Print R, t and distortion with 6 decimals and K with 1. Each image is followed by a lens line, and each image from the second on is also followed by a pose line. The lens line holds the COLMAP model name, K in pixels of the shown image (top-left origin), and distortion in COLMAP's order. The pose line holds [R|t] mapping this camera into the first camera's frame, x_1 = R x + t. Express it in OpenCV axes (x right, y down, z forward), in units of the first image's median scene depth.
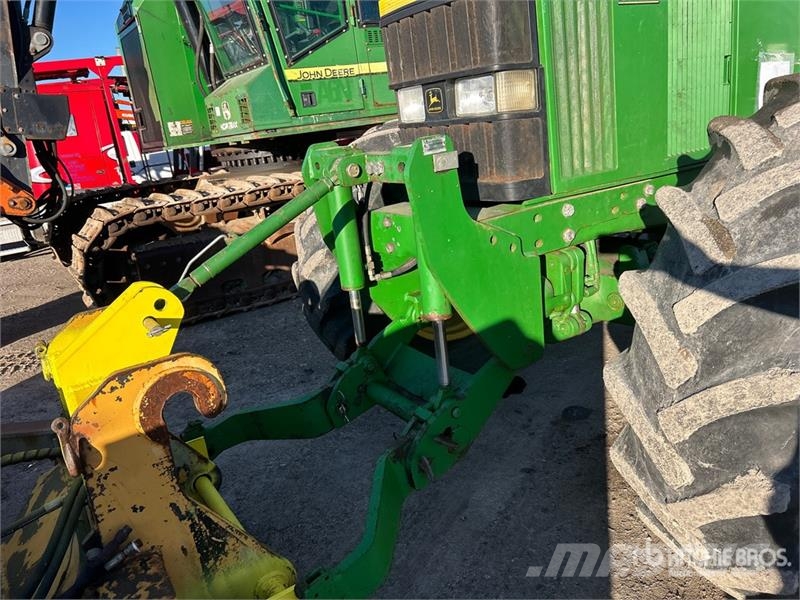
lens RADIAL K [[602.4, 0, 400.0], [0, 602.4, 300.0], [0, 0, 1]] dist [0.017396, -0.007710]
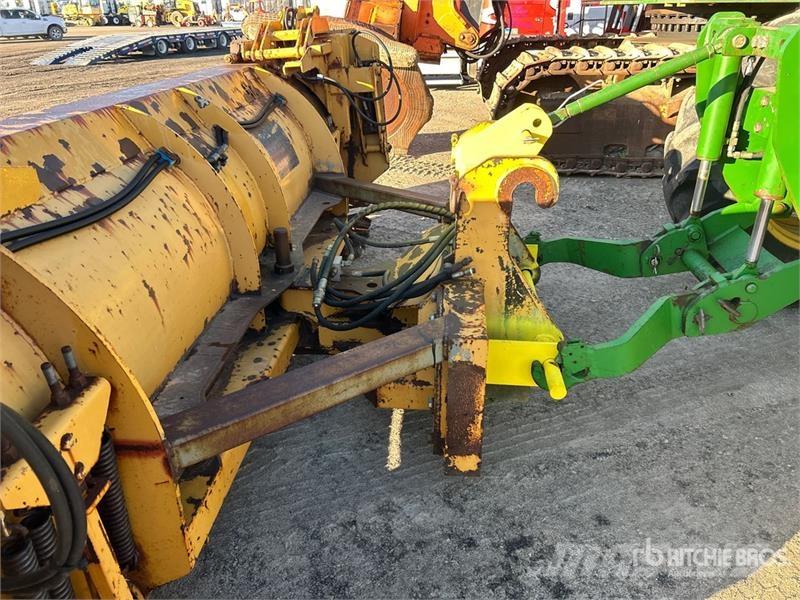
lens RADIAL K [[602.4, 0, 400.0], [0, 602.4, 300.0], [0, 0, 1]] dist [0.017396, -0.007710]
pose [[0.782366, 0.365958, -0.503962, 0.112590], [-0.255363, 0.926507, 0.276361, 0.047730], [0.568061, -0.087522, 0.818320, -0.187043]]
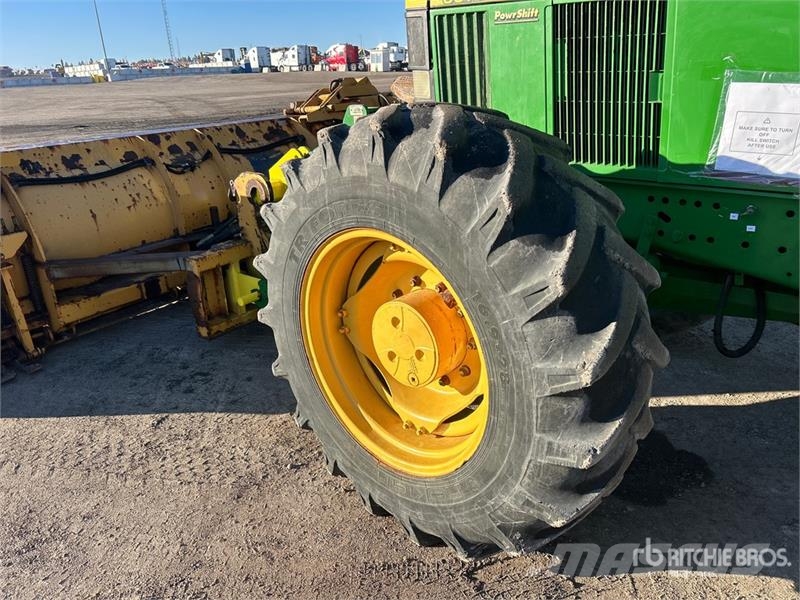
lens RADIAL K [[602.4, 0, 400.0], [0, 602.4, 300.0], [0, 0, 1]] dist [0.017396, -0.007710]
pose [[0.338260, 0.455118, -0.823680, 1.095654], [-0.286429, 0.883538, 0.370565, -0.279079], [0.896403, 0.110578, 0.429225, 0.223682]]
